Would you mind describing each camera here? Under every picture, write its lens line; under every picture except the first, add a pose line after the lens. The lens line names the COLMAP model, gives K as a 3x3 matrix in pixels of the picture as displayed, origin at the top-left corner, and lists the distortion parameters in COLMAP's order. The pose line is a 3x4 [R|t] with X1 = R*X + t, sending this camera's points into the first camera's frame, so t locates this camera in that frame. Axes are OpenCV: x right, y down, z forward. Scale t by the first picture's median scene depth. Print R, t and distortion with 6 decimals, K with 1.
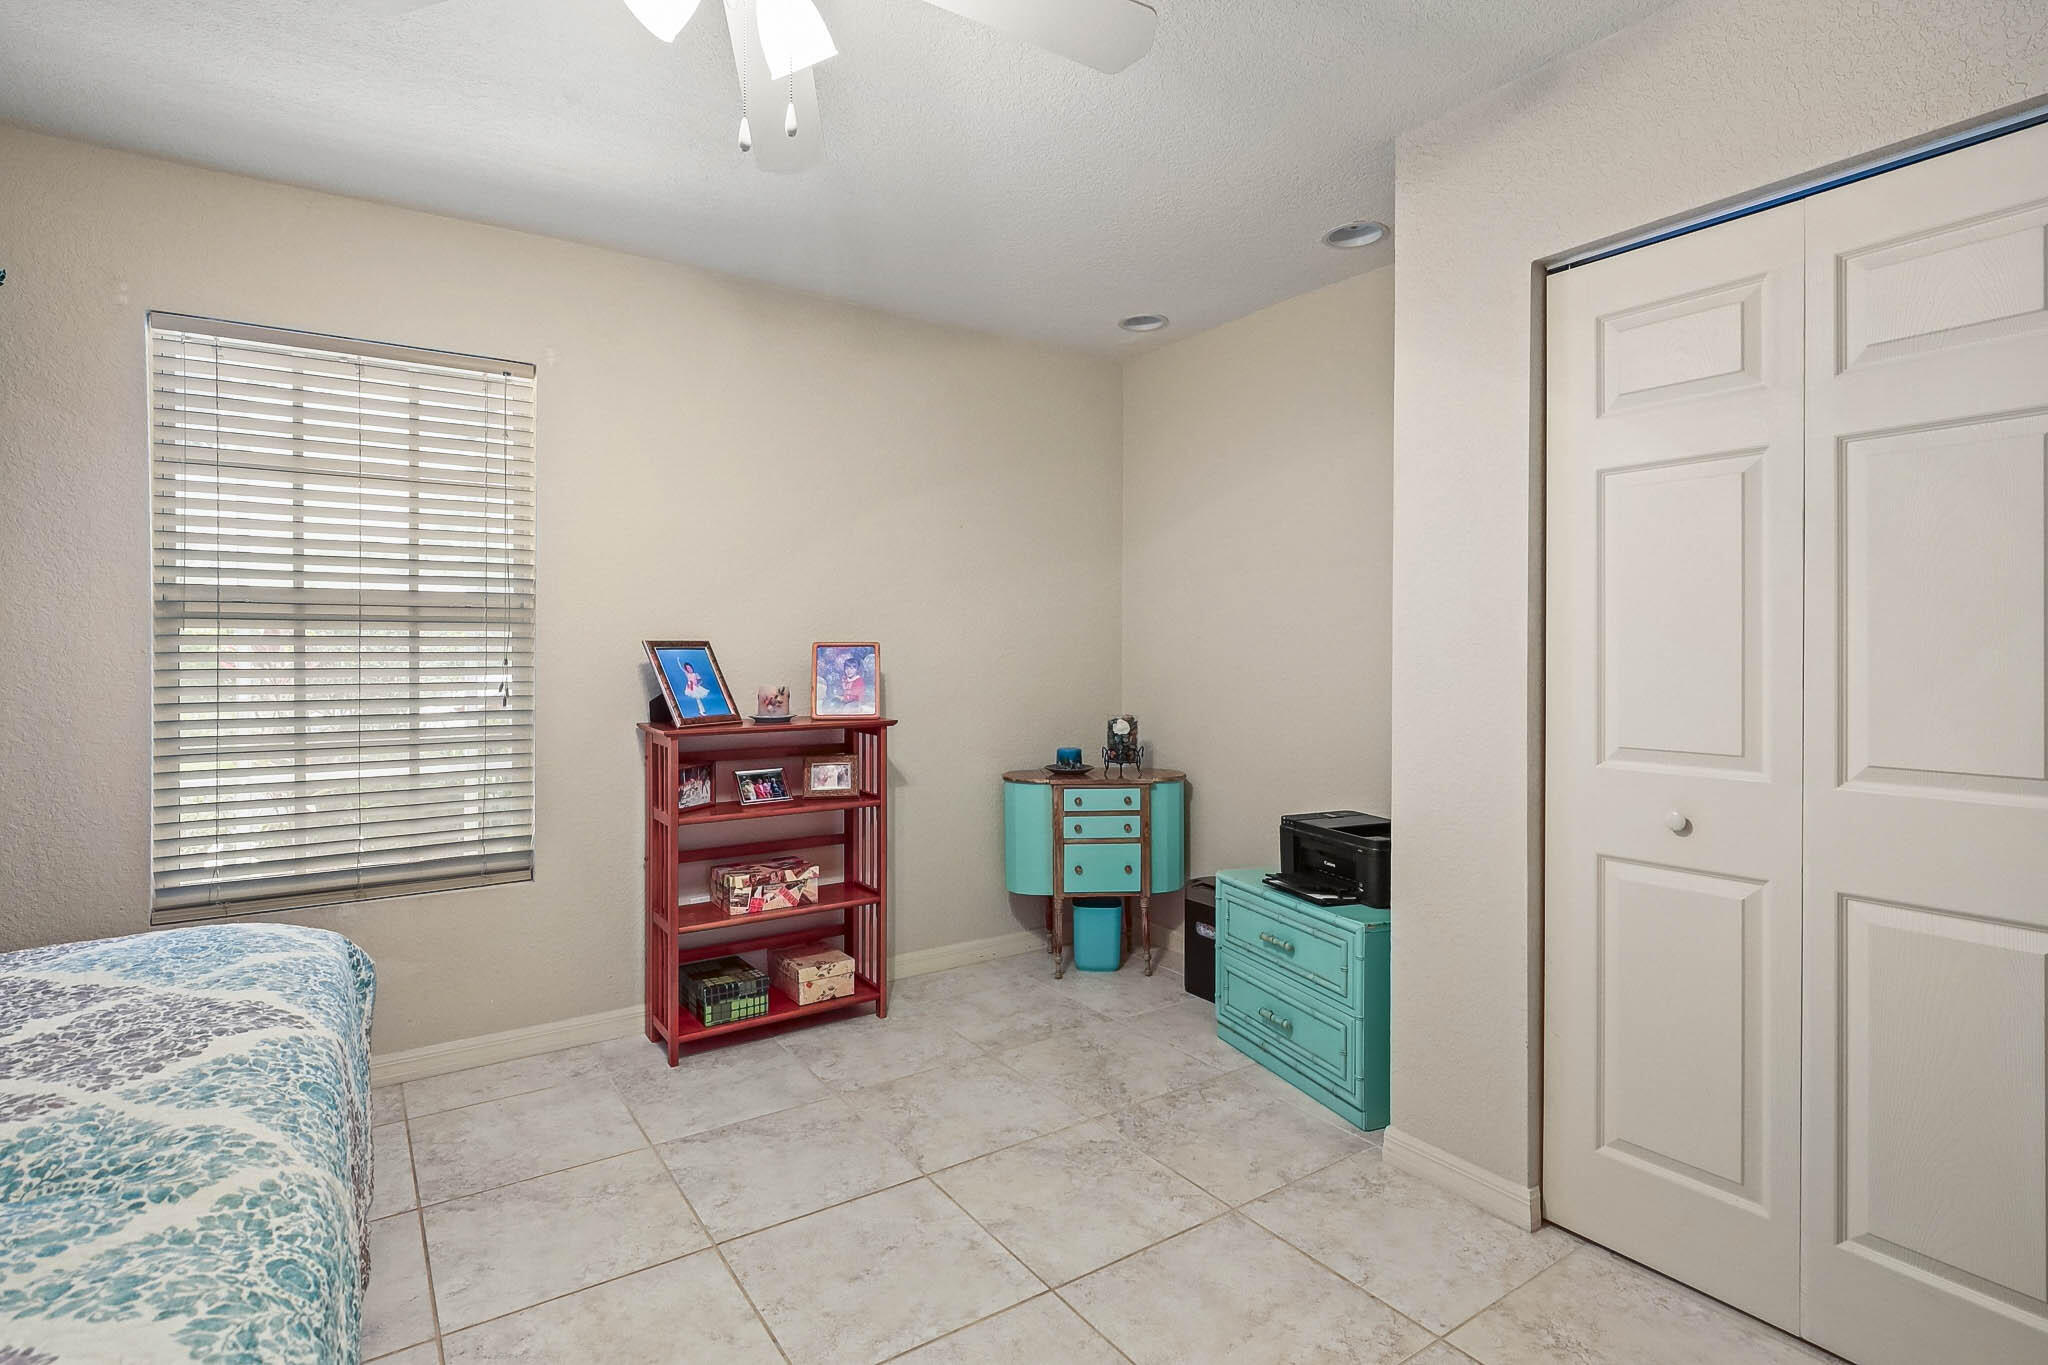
lens RADIAL K [[1011.3, 0, 1018.1], [0, 1011.3, 662.1], [0, 0, 1]] dist [0.009437, -0.007511]
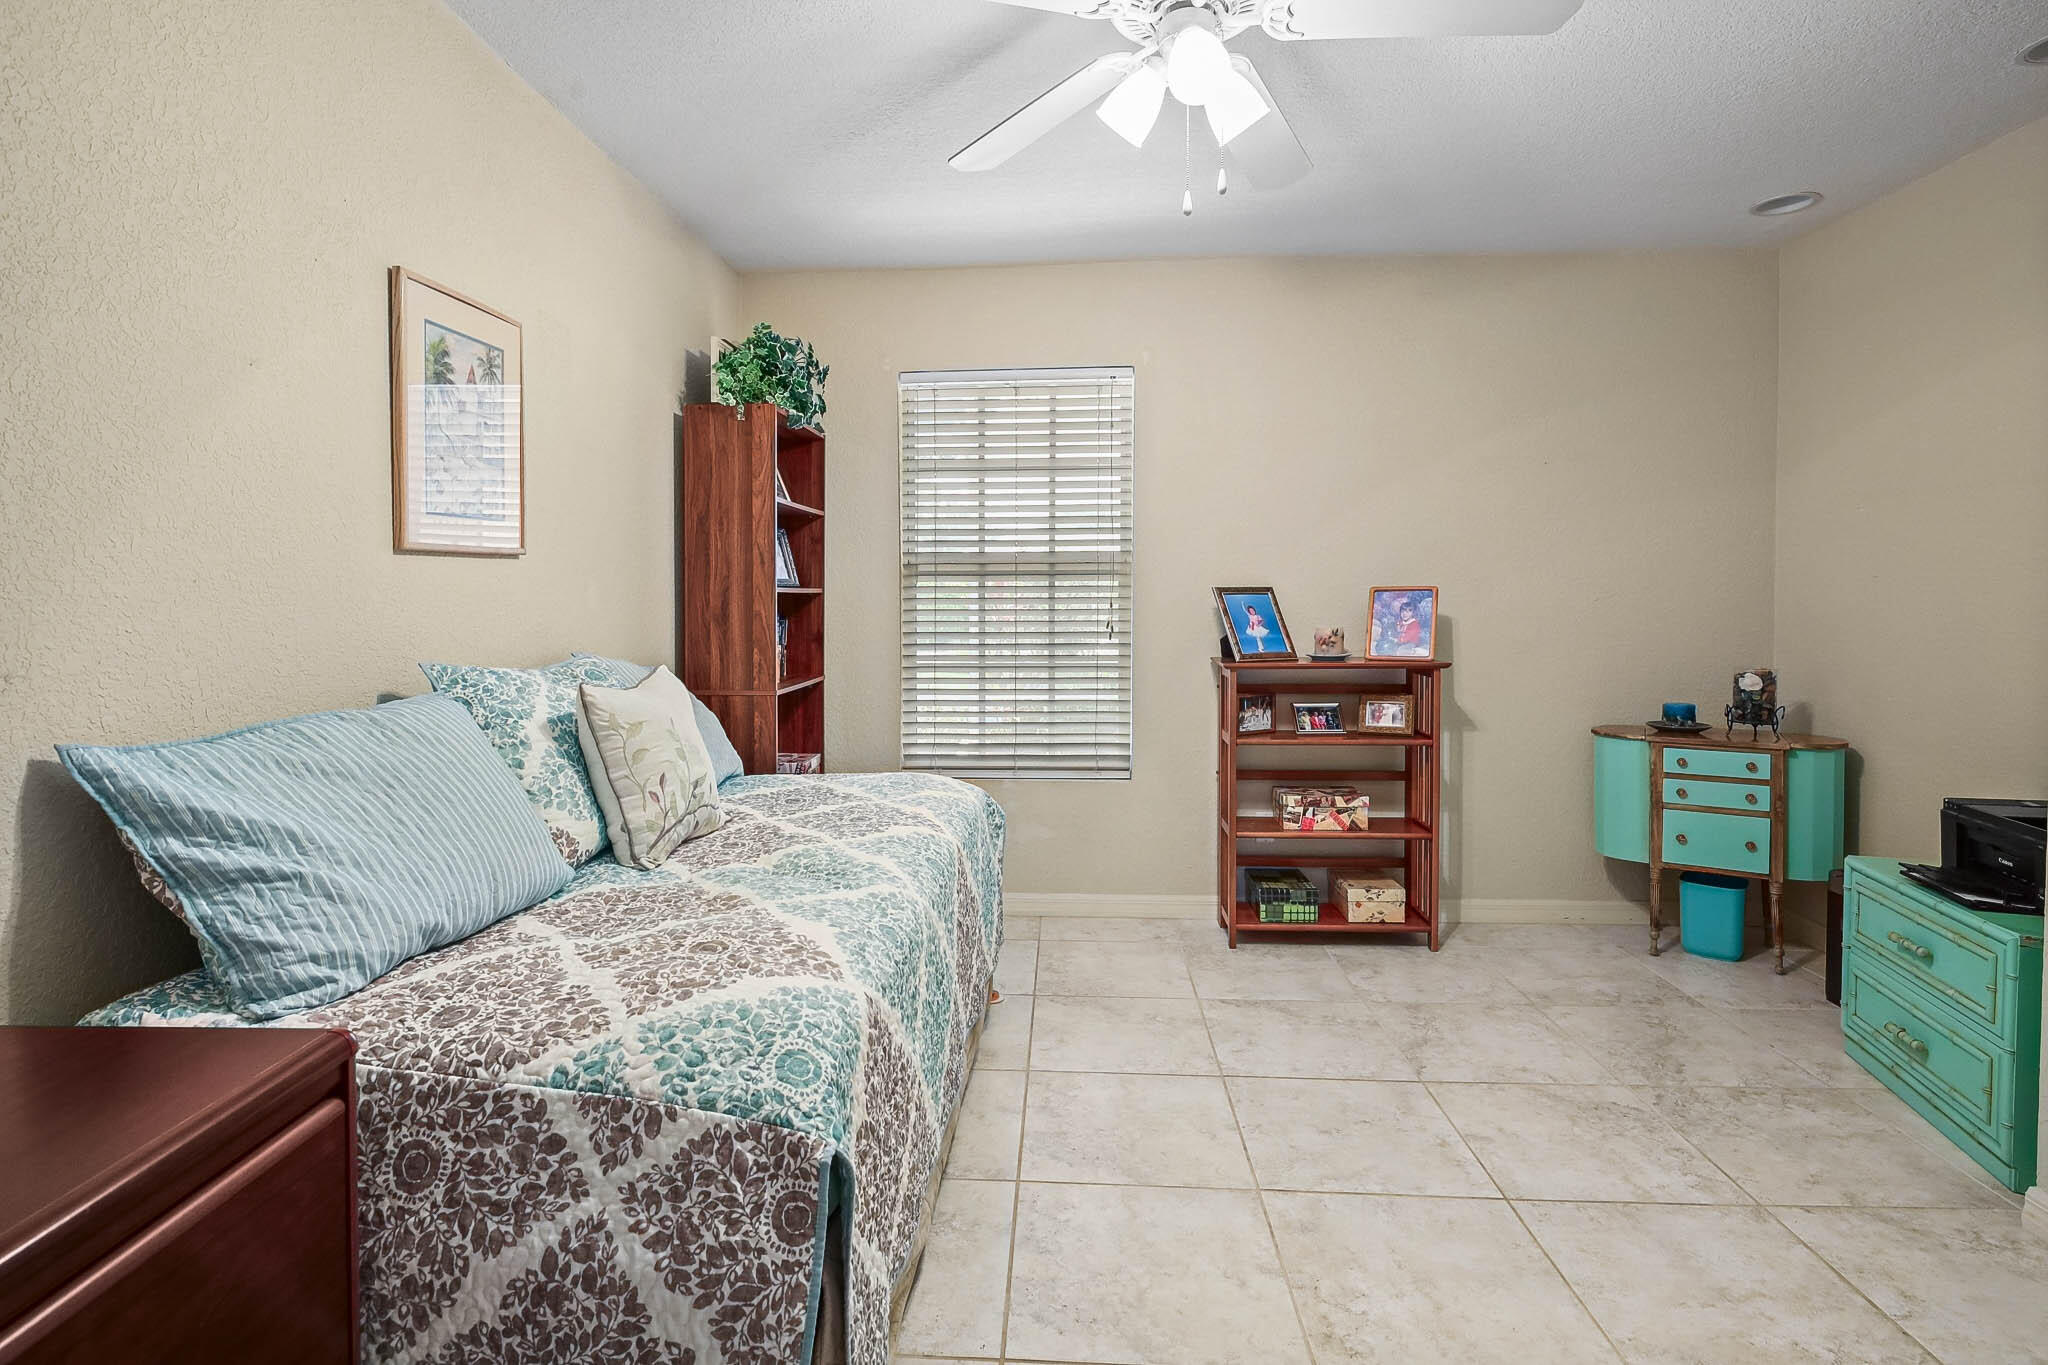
lens RADIAL K [[1011.3, 0, 996.8], [0, 1011.3, 625.7], [0, 0, 1]] dist [0.009437, -0.007511]
pose [[0.791834, 0.012535, -0.610608, 0.154013], [-0.002713, 0.999852, 0.017007, 0.004336], [0.610731, -0.011810, 0.791750, -0.092662]]
